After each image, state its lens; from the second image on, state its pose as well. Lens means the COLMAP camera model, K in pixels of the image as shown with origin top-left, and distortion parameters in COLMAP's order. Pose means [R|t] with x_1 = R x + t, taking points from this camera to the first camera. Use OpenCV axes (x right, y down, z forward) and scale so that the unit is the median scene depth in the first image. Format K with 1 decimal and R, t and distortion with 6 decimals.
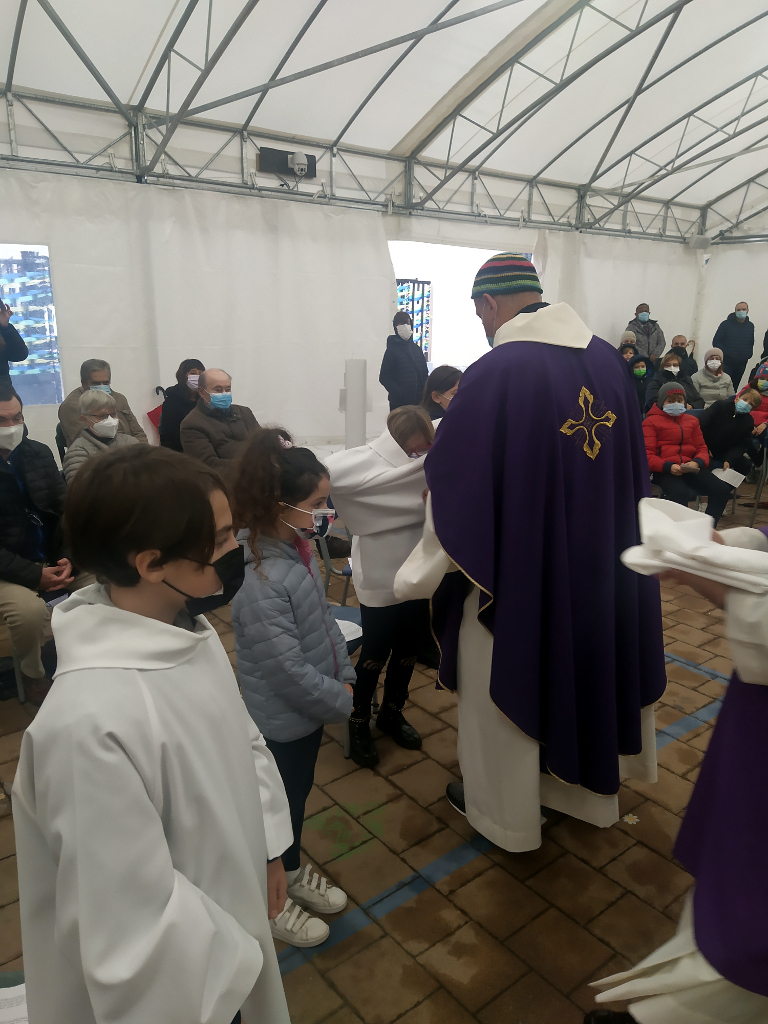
lens RADIAL K [[767.2, 0, 382.9], [0, 767.2, 508.6], [0, 0, 1]] dist [0.139153, -0.222550]
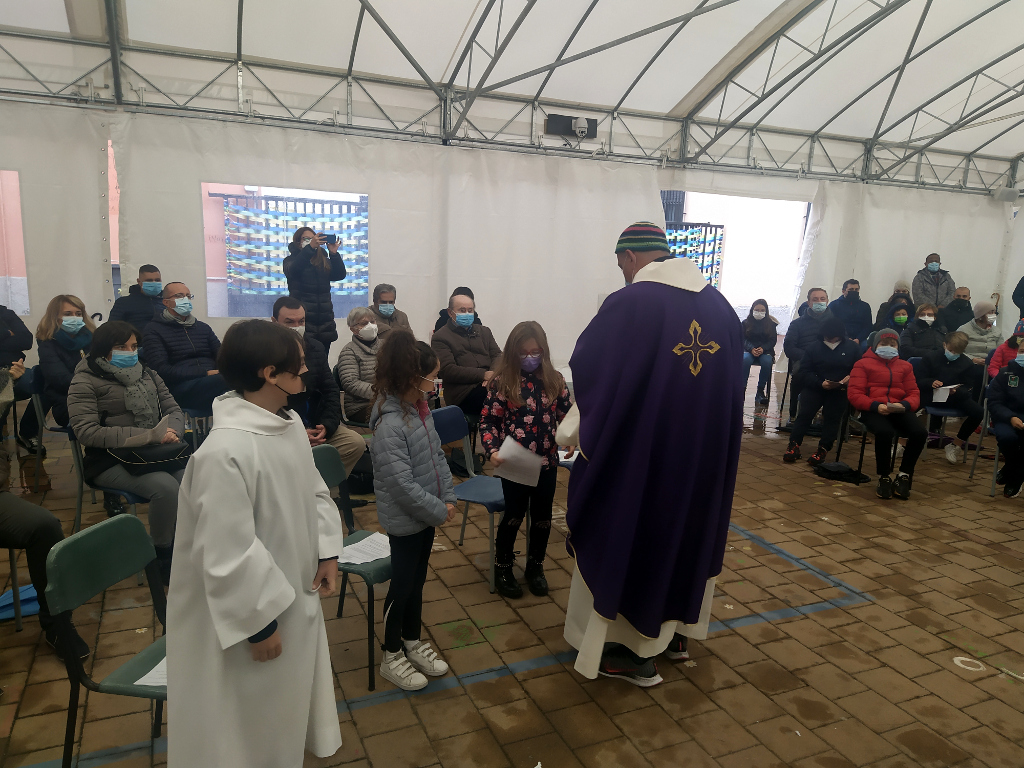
lens RADIAL K [[760.4, 0, 516.8], [0, 760.4, 384.4], [0, 0, 1]] dist [0.133000, -0.182818]
pose [[0.967477, 0.076718, -0.241046, 0.094712], [-0.094011, 0.993697, -0.061062, 0.016712], [0.234842, 0.081737, 0.968591, -0.090208]]
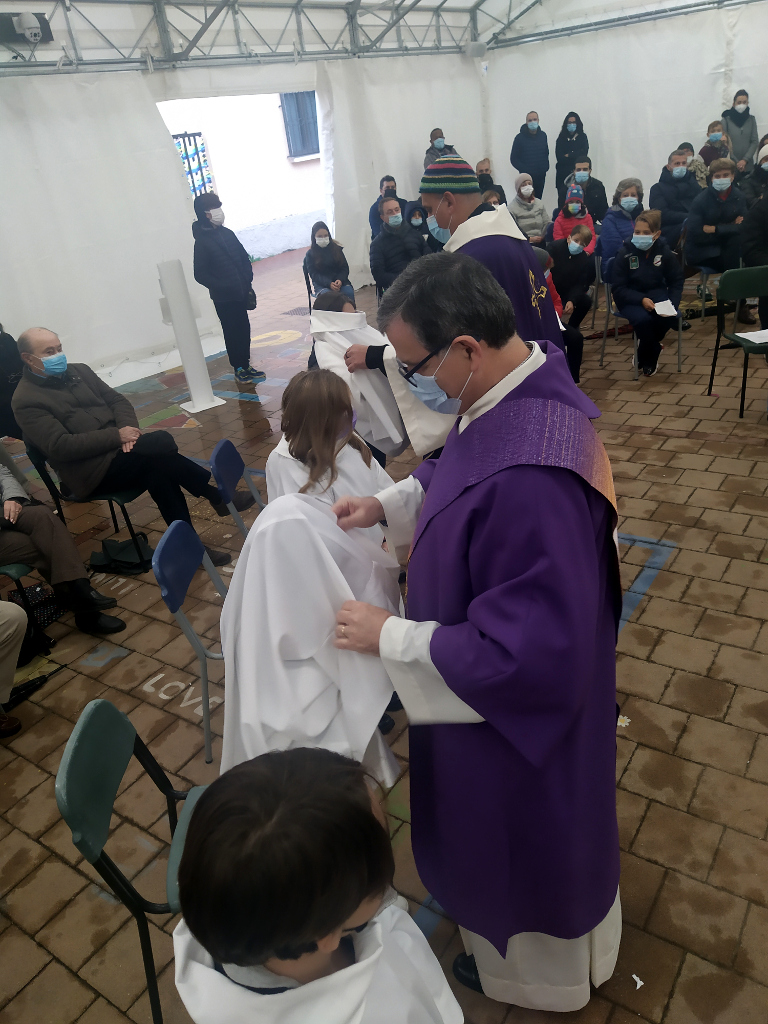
lens RADIAL K [[781.1, 0, 384.2], [0, 781.1, 517.7], [0, 0, 1]] dist [-0.002588, -0.003982]
pose [[0.948345, -0.252032, 0.192672, -0.037279], [0.207145, 0.951935, 0.225635, -0.051759], [-0.240278, -0.174069, 0.954969, 0.035341]]
